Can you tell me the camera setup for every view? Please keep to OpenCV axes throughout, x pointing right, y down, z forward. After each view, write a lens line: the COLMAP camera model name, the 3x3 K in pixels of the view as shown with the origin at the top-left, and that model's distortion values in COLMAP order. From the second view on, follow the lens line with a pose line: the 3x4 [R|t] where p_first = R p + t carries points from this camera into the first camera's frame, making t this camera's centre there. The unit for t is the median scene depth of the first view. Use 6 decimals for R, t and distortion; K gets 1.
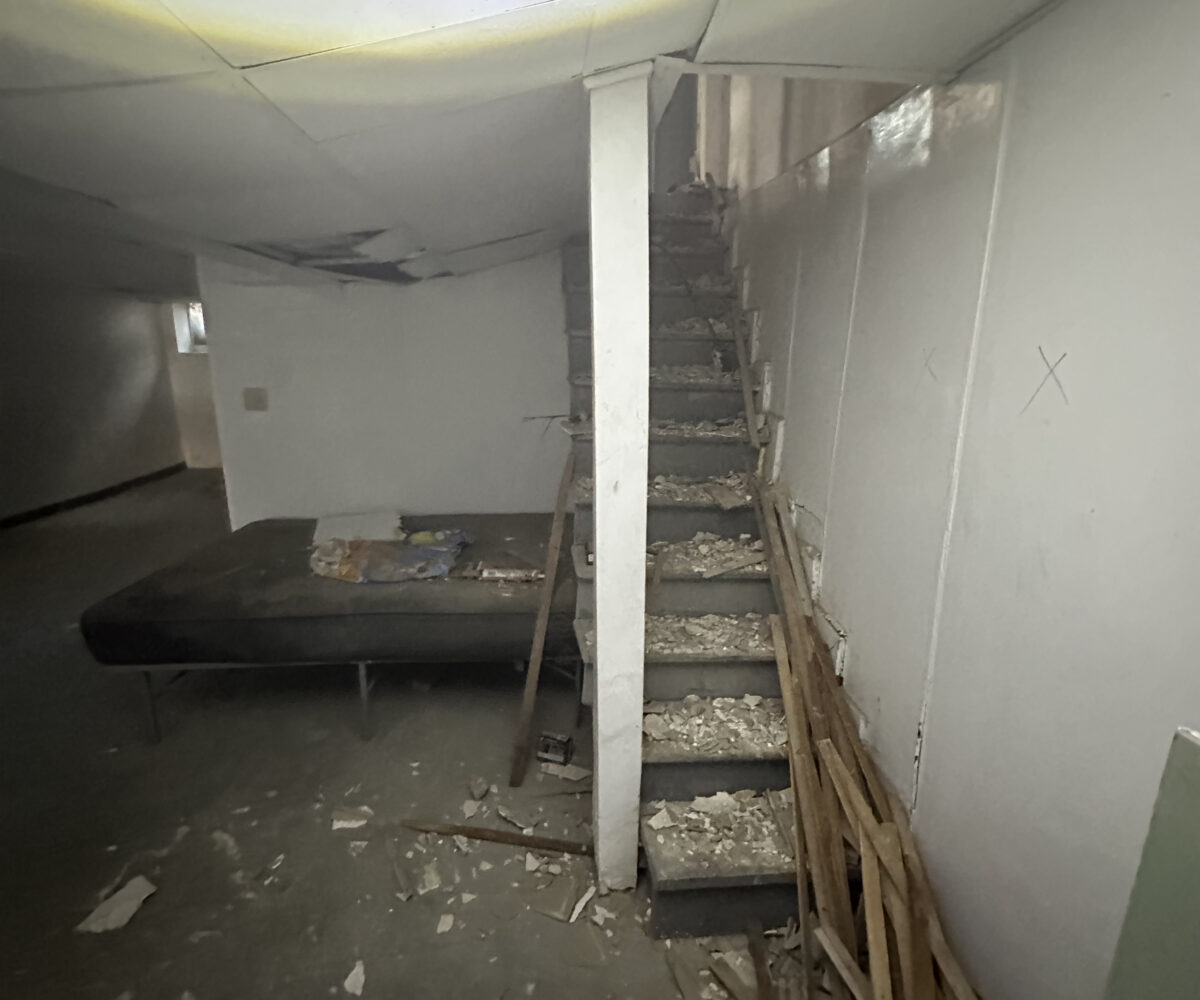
lens RADIAL K [[640.1, 0, 600.5], [0, 640.1, 497.3], [0, 0, 1]] dist [-0.001004, -0.000451]
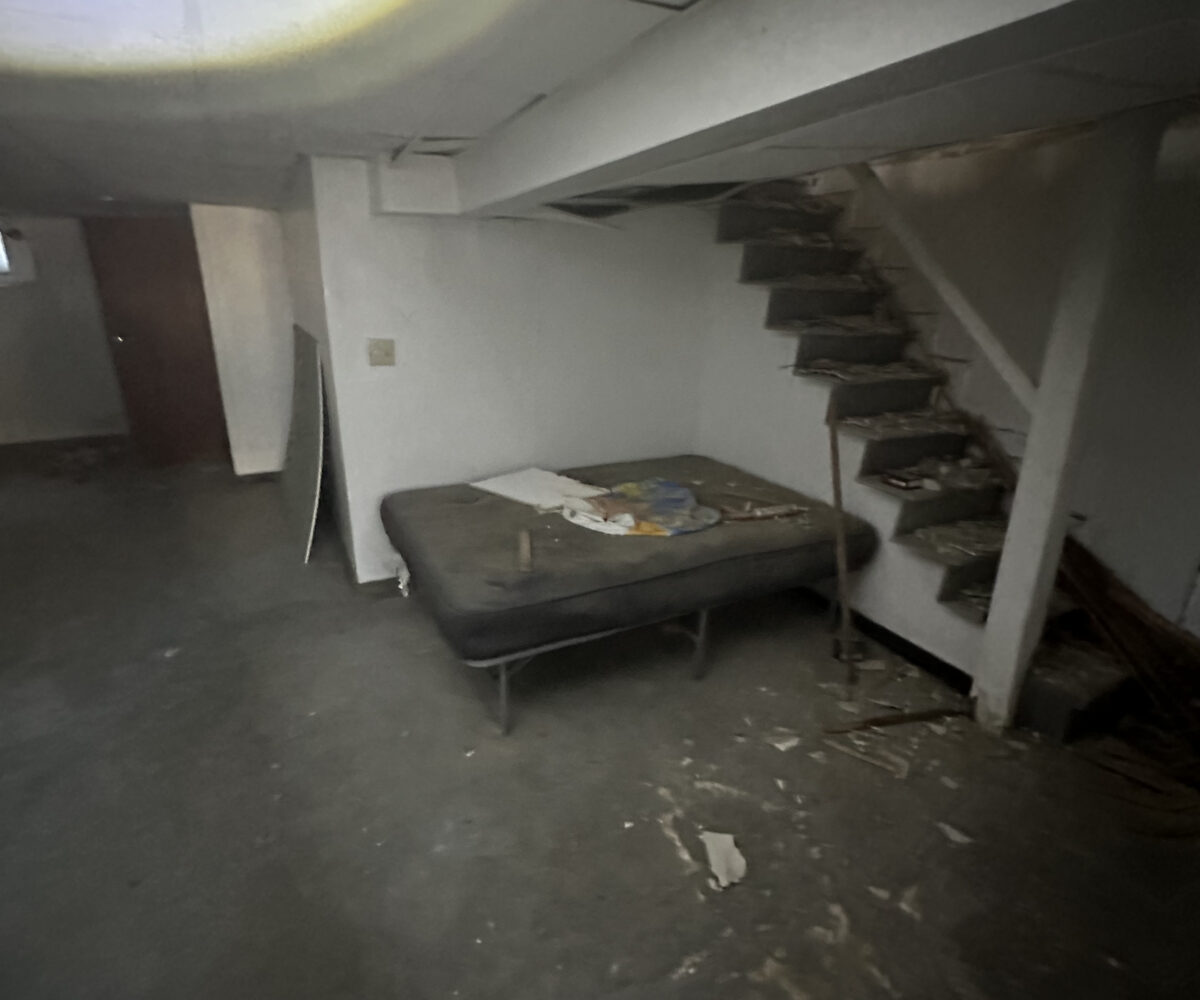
lens RADIAL K [[640.1, 0, 624.2], [0, 640.1, 494.4], [0, 0, 1]] dist [-0.001004, -0.000451]
pose [[0.911978, -0.108667, 0.395585, -0.822361], [0.074202, 0.992069, 0.101457, -0.037635], [-0.403472, -0.063174, 0.912808, 0.108158]]
